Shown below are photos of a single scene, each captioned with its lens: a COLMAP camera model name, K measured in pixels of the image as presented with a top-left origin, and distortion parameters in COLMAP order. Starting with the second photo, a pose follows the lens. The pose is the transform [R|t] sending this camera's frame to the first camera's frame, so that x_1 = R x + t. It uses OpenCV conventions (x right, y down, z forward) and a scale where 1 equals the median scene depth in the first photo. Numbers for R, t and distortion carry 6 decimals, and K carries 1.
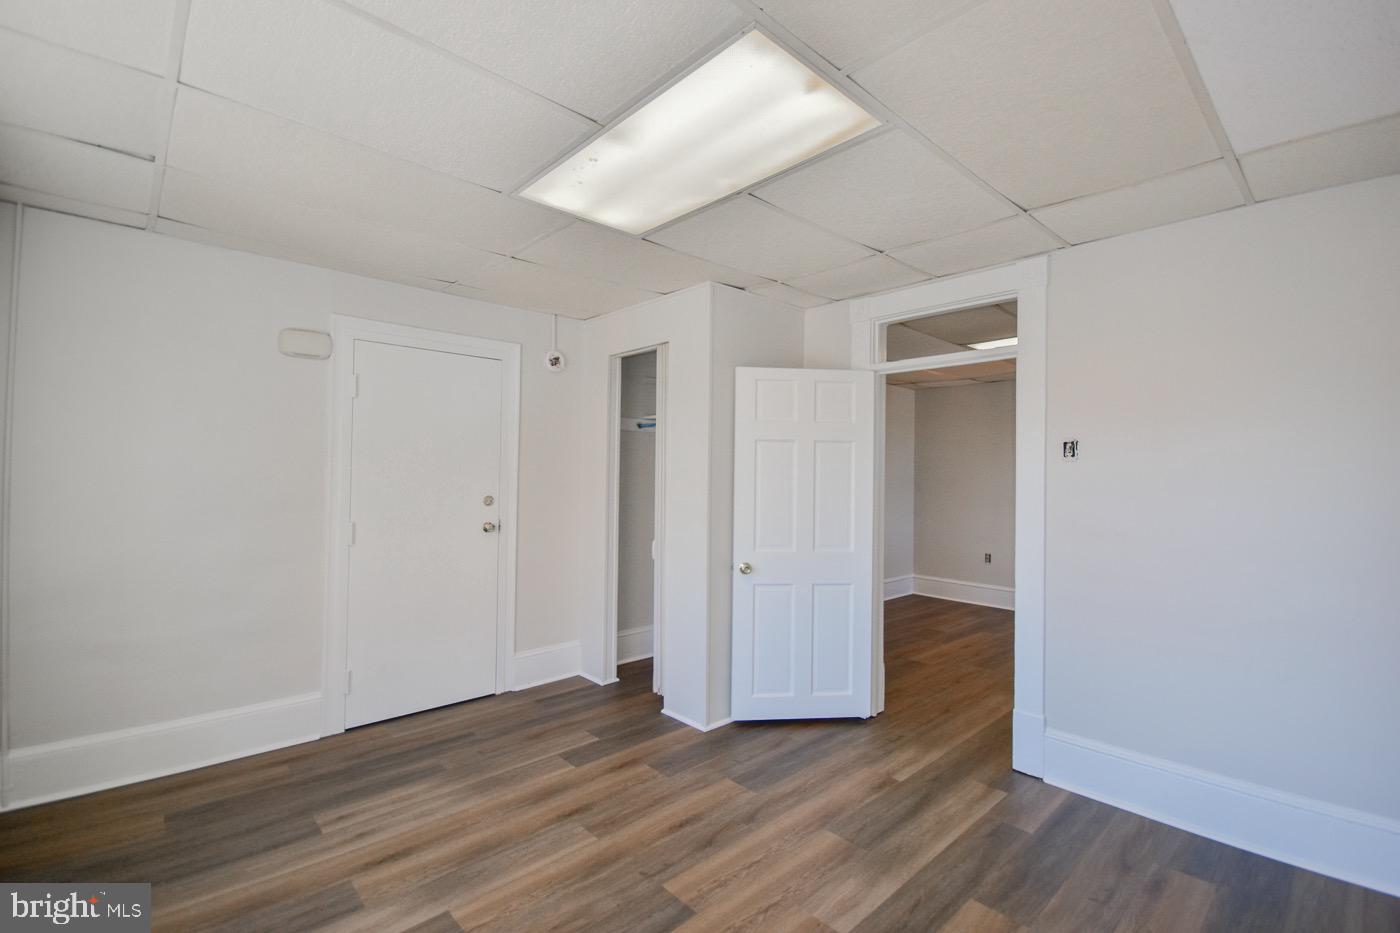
lens RADIAL K [[612.8, 0, 700.1], [0, 612.8, 466.6], [0, 0, 1]] dist [0.007566, -0.013654]
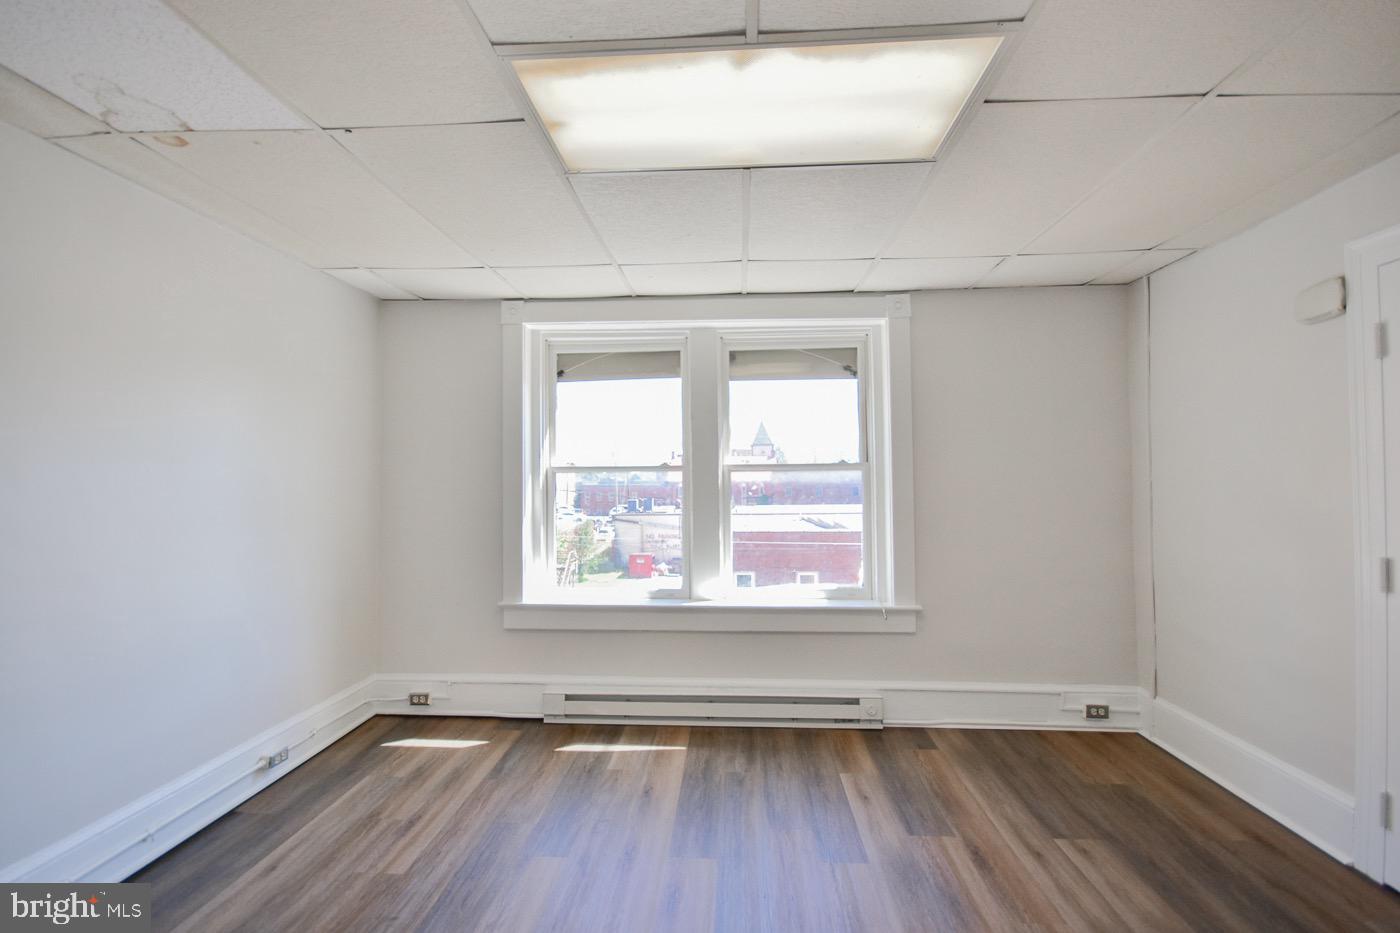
lens RADIAL K [[626.8, 0, 698.5], [0, 626.8, 465.0], [0, 0, 1]] dist [0.002204, -0.009851]
pose [[-0.724628, -0.024597, -0.688701, 0.433826], [0.005439, 0.999128, -0.041407, 0.021823], [0.689119, -0.033750, -0.723862, 1.120355]]
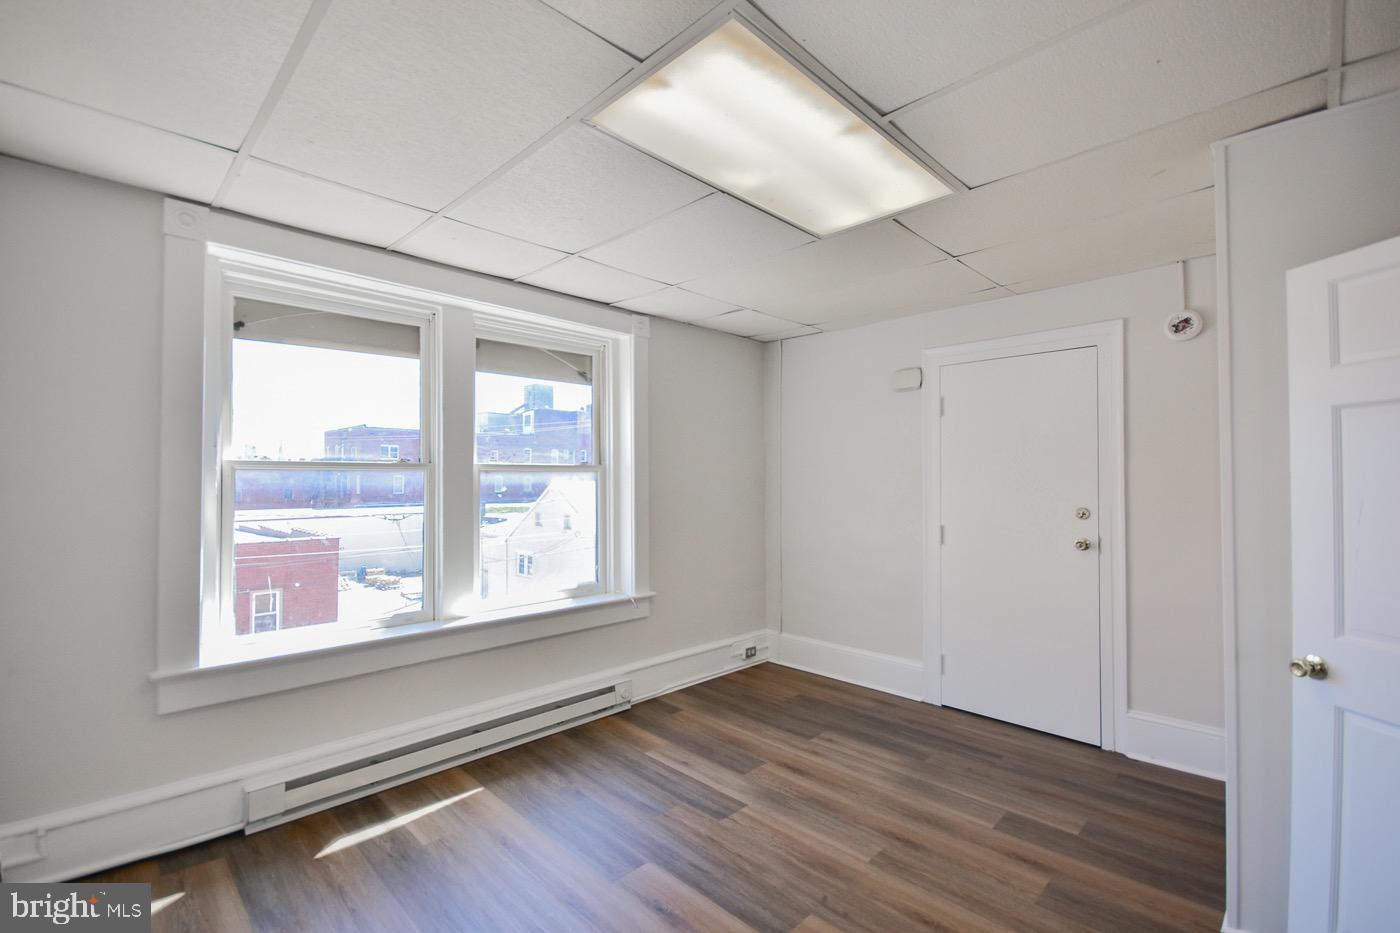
lens RADIAL K [[612.8, 0, 700.1], [0, 612.8, 466.6], [0, 0, 1]] dist [0.007566, -0.013654]
pose [[0.034423, -0.032828, -0.998868, 0.653689], [0.013238, 0.999388, -0.032389, 0.014315], [0.999320, -0.012108, 0.034836, 0.581826]]
